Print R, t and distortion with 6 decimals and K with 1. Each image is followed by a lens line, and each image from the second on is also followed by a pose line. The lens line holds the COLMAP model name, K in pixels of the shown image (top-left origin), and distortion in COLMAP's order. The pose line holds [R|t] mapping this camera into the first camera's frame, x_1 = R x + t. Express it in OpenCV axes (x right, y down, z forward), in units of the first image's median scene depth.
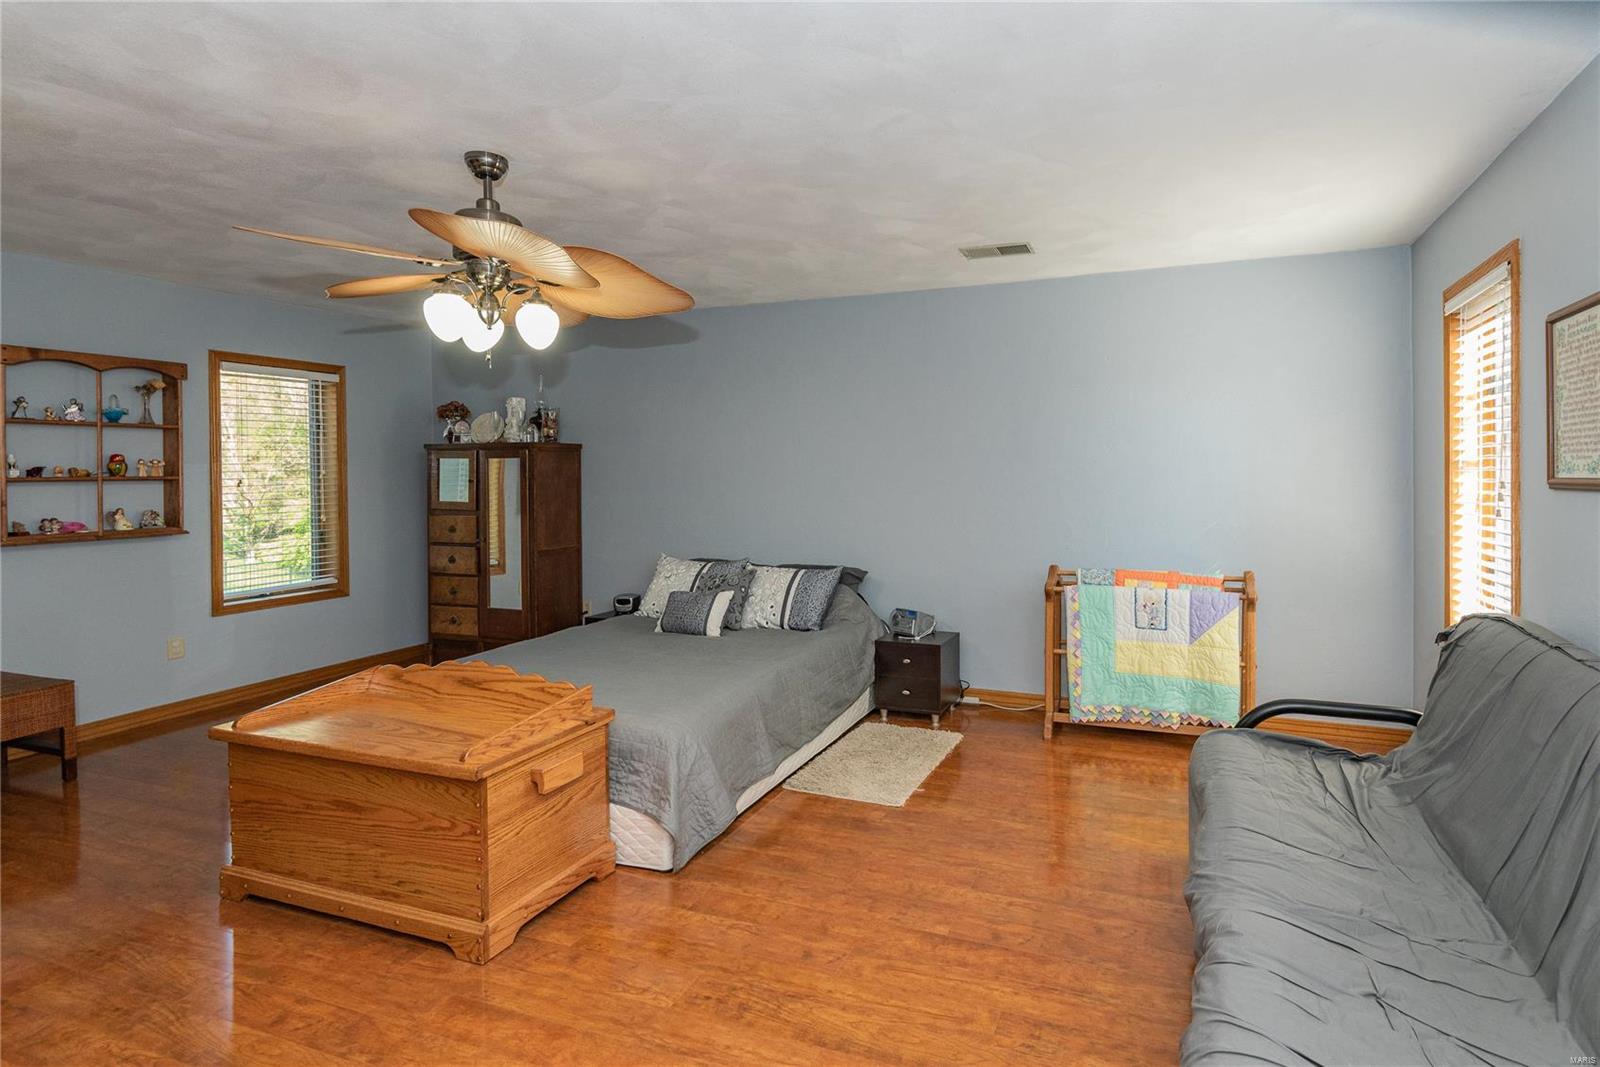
lens RADIAL K [[750.3, 0, 848.2], [0, 750.3, 469.0], [0, 0, 1]] dist [0.026708, -0.016211]
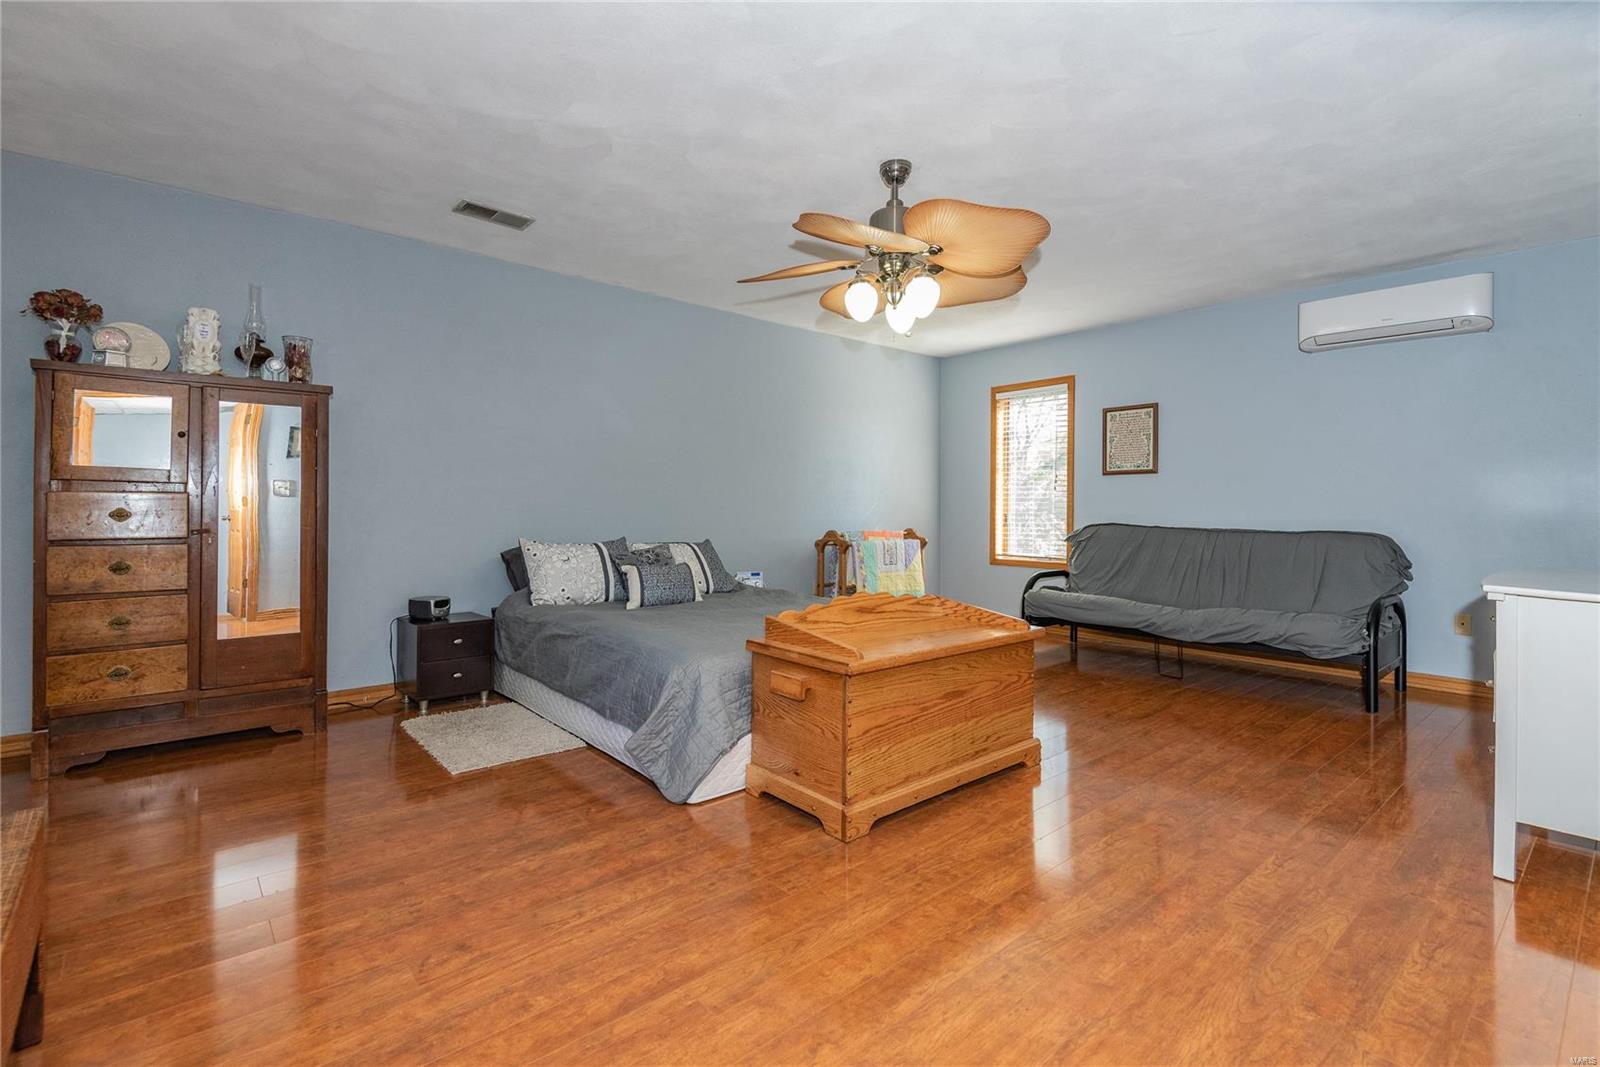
lens RADIAL K [[737.2, 0, 809.1], [0, 737.2, 503.0], [0, 0, 1]] dist [0.026635, -0.013468]
pose [[0.490244, 0.013620, 0.871479, -1.546074], [-0.016665, 0.999842, -0.006251, 0.134164], [-0.871426, -0.011458, 0.490394, 0.548261]]
